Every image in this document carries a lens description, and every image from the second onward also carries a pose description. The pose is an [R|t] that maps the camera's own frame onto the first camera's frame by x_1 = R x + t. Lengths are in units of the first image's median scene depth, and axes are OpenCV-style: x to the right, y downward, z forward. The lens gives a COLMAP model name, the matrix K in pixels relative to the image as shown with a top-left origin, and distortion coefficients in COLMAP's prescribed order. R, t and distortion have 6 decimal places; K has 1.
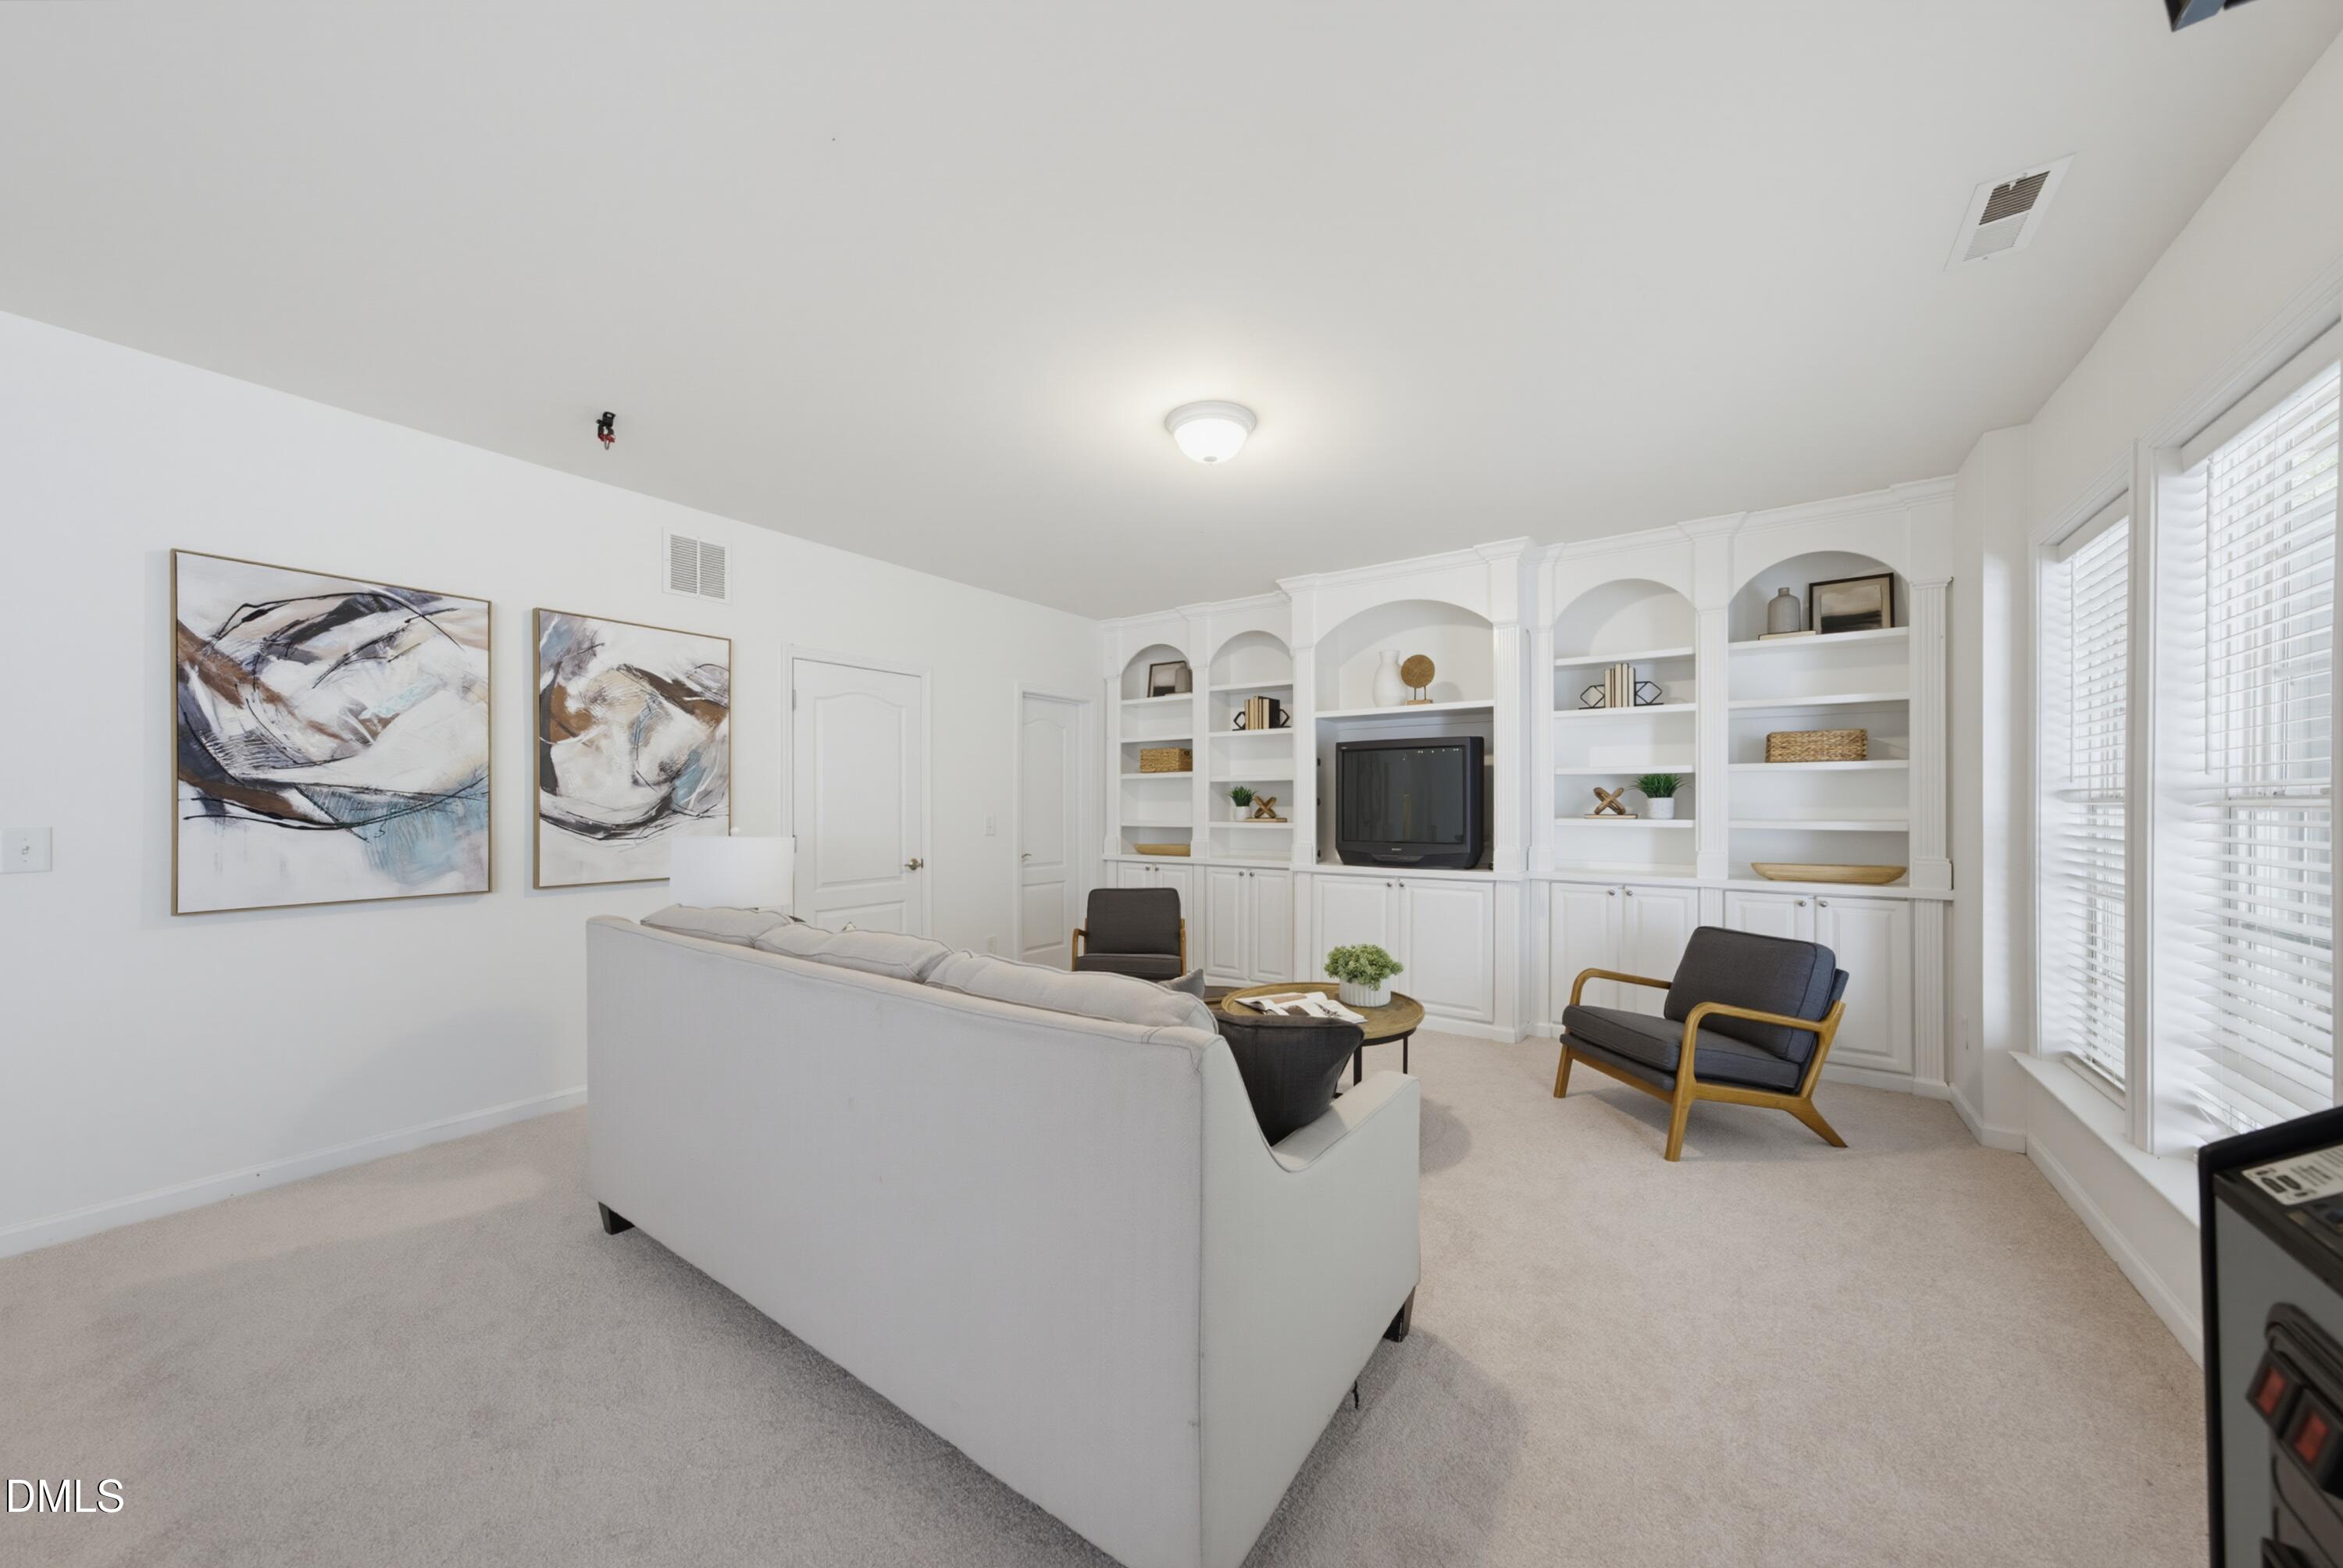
lens RADIAL K [[812.4, 0, 1170.6], [0, 812.4, 798.8], [0, 0, 1]] dist [0.001188, 0.000057]
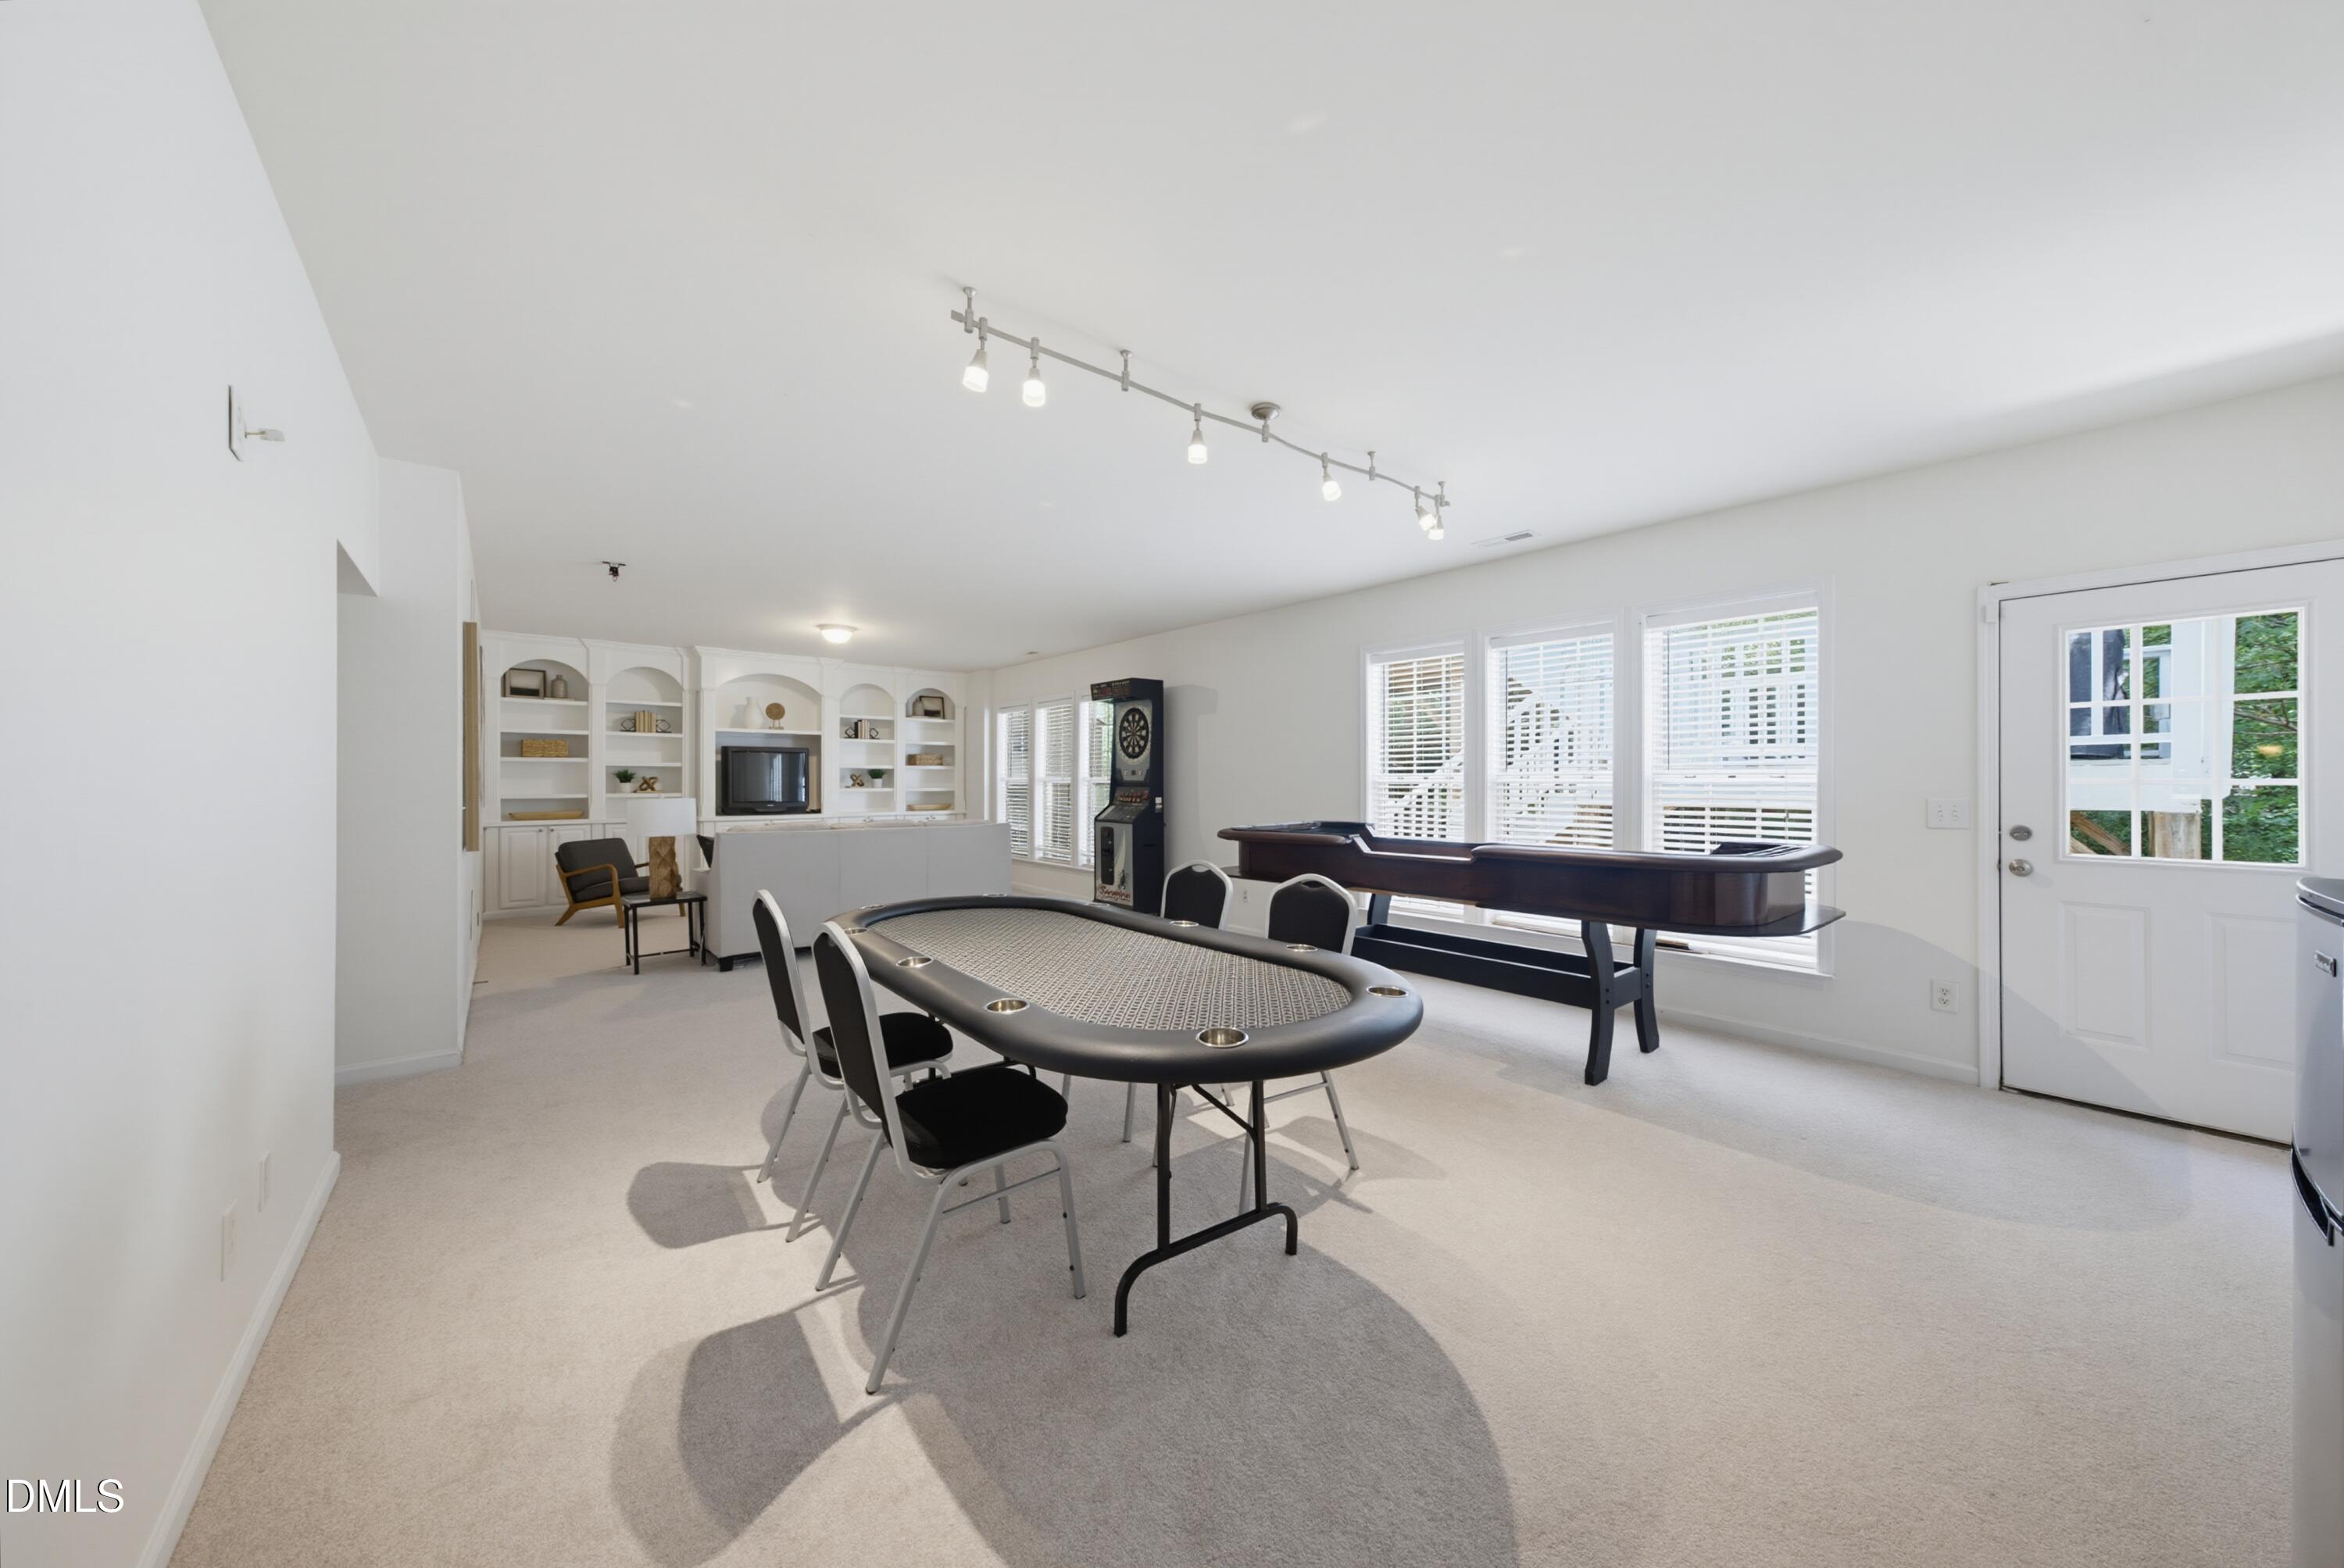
lens RADIAL K [[812.8, 0, 1171.4], [0, 812.8, 781.2], [0, 0, 1]] dist [0.001188, 0.000057]
pose [[0.276813, 0.001291, 0.960923, -1.384323], [-0.006433, 0.999979, 0.000509, -0.001000], [-0.960902, -0.006323, 0.276815, -0.454332]]
